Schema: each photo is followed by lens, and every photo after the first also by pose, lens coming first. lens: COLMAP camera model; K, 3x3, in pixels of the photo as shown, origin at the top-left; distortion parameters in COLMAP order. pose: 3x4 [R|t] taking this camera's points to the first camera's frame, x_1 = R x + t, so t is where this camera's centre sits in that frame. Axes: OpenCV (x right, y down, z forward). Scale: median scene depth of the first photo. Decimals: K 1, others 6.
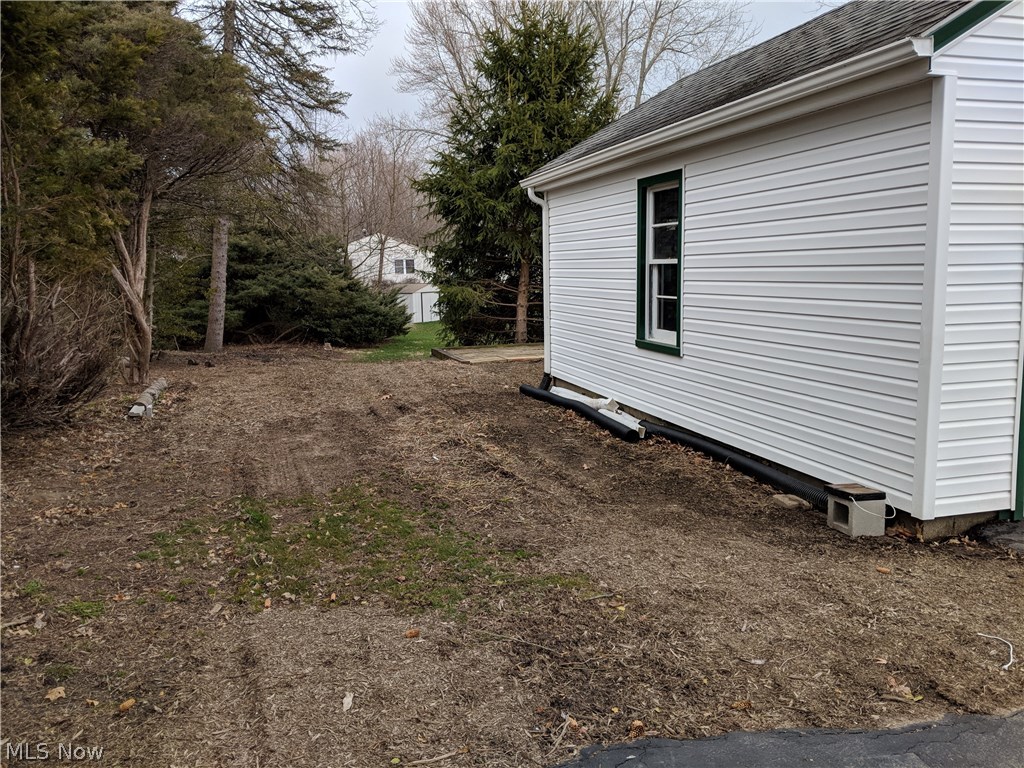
lens RADIAL K [[802.7, 0, 512.3], [0, 802.7, 364.6], [0, 0, 1]] dist [0.093089, -0.114766]
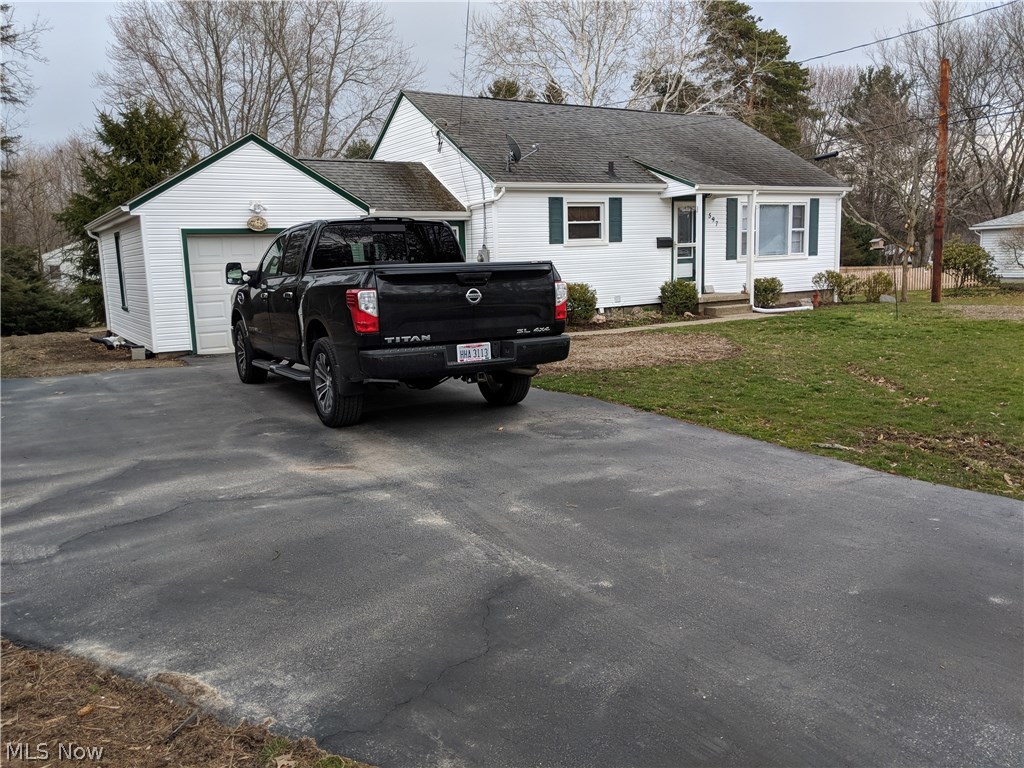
lens RADIAL K [[803.7, 0, 512.0], [0, 803.7, 384.0], [0, 0, 1]] dist [0.092373, -0.159259]
pose [[0.961362, -0.055792, 0.269574, 0.931578], [0.049325, 0.998311, 0.030710, 0.269010], [-0.270832, -0.016227, 0.962490, -2.311469]]
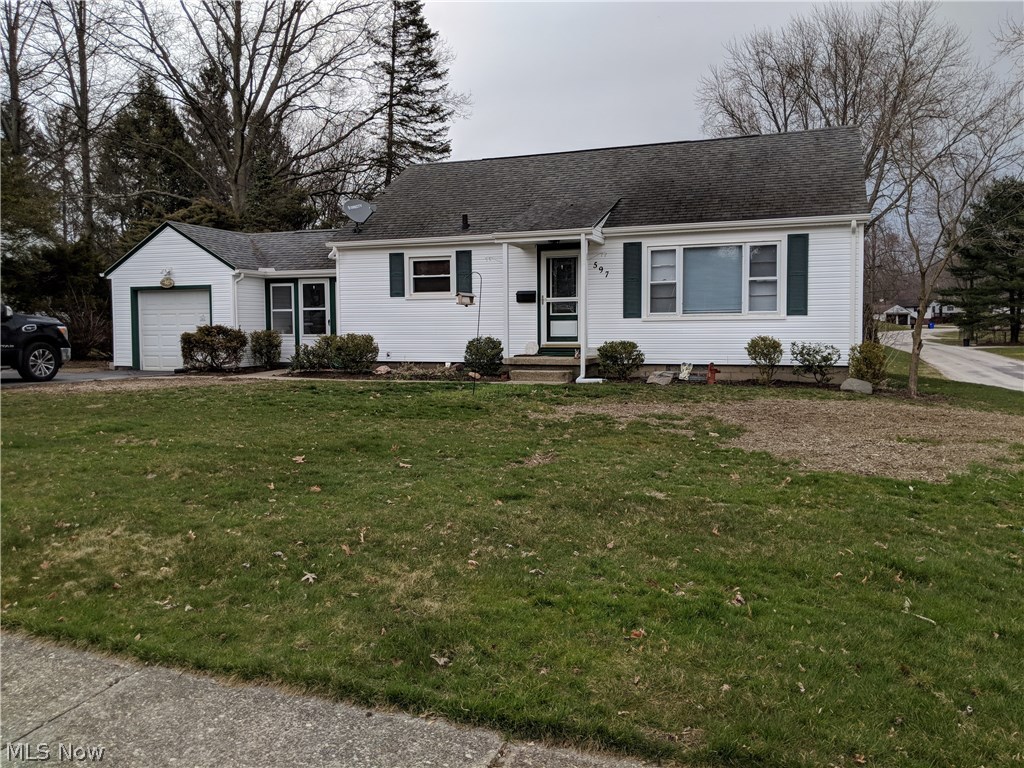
lens RADIAL K [[803.7, 0, 512.0], [0, 803.7, 384.0], [0, 0, 1]] dist [0.092373, -0.159259]
pose [[0.799310, 0.053024, -0.598575, 5.142370], [-0.088582, 0.995614, -0.030094, 0.223960], [0.594354, 0.077077, 0.800501, -1.449499]]
